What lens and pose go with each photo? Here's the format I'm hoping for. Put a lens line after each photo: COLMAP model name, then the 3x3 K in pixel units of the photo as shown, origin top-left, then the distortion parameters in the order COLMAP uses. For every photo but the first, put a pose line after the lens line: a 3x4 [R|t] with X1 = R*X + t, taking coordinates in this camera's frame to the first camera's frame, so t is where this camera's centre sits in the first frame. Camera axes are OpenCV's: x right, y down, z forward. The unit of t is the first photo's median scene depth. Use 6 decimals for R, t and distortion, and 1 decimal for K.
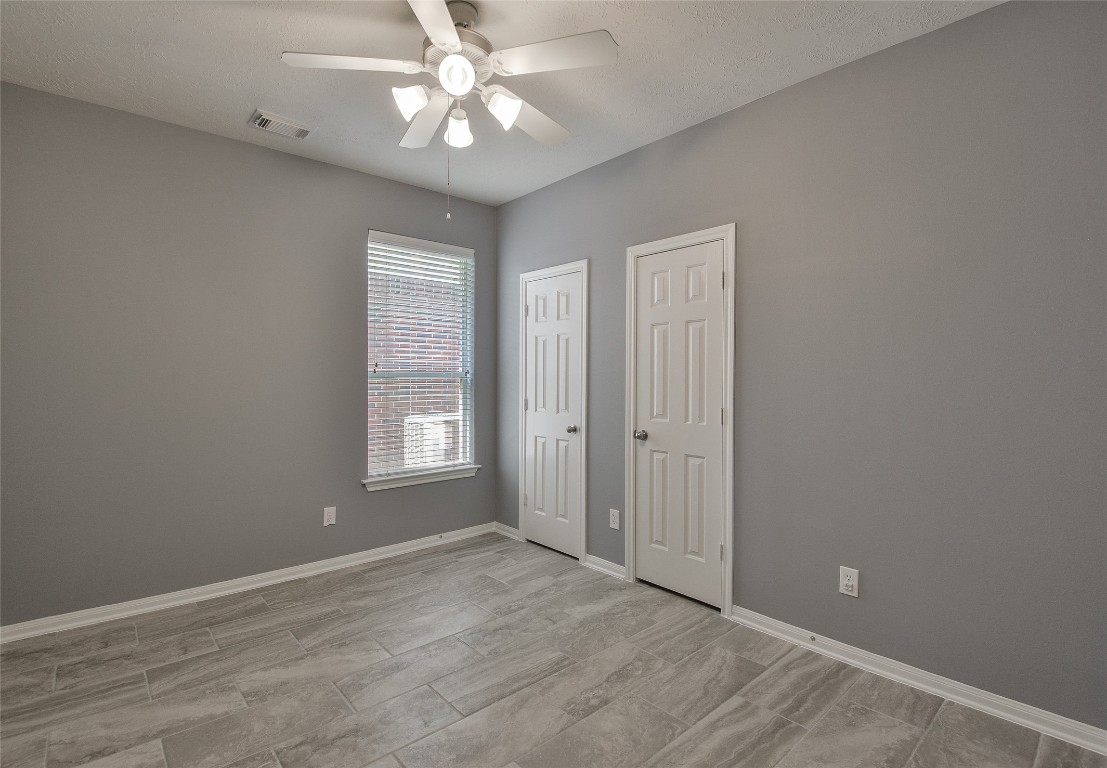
lens RADIAL K [[522.6, 0, 552.7], [0, 522.6, 384.7], [0, 0, 1]] dist [-0.006321, -0.001362]
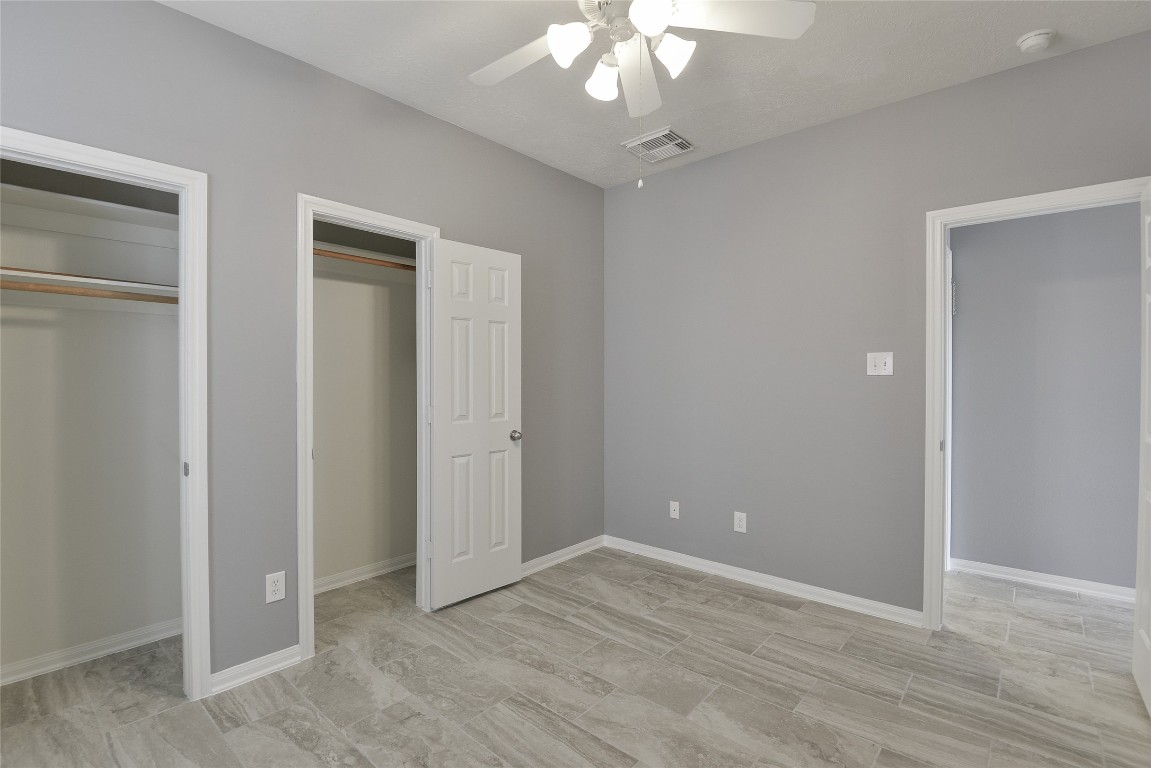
lens RADIAL K [[536.5, 0, 575.1], [0, 536.5, 385.1], [0, 0, 1]] dist [-0.017876, -0.000081]
pose [[-0.133481, -0.022347, 0.990799, -0.864731], [-0.001980, 0.999750, 0.022282, -0.025413], [-0.991049, 0.001012, -0.133492, 1.009093]]
